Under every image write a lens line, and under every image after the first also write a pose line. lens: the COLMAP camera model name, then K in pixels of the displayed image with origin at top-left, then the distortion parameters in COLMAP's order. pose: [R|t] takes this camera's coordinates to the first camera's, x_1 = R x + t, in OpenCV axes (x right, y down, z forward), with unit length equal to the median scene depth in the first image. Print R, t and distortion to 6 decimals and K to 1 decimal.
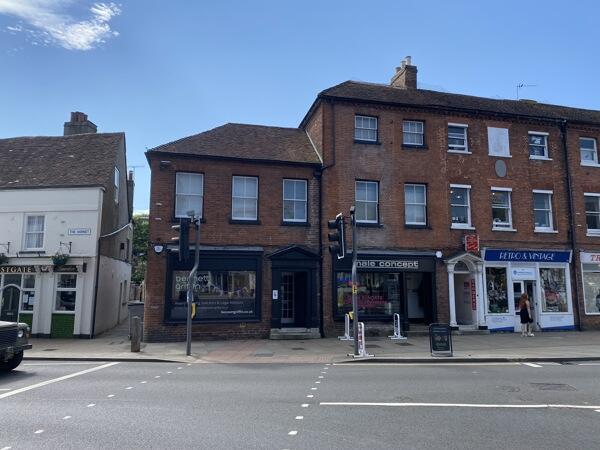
lens RADIAL K [[456.9, 0, 299.0], [0, 456.9, 226.0], [0, 0, 1]] dist [-0.007539, -0.001291]
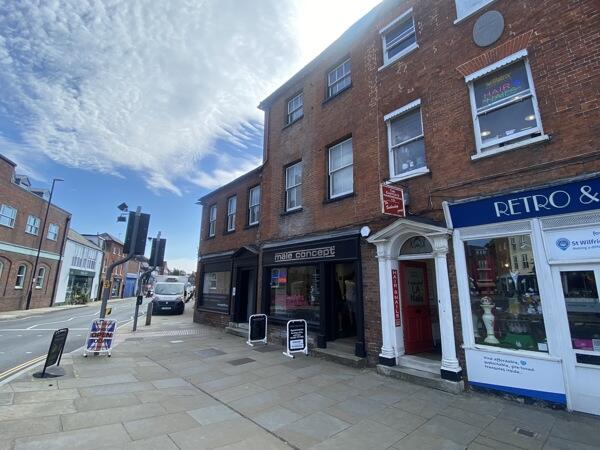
lens RADIAL K [[280.6, 0, 300.4], [0, 280.6, 222.8], [0, 0, 1]] dist [0.005253, -0.000004]
pose [[0.485812, -0.188968, -0.853392, 0.596648], [0.119450, 0.981544, -0.149345, 0.098000], [0.865863, -0.029384, 0.499417, 0.730965]]
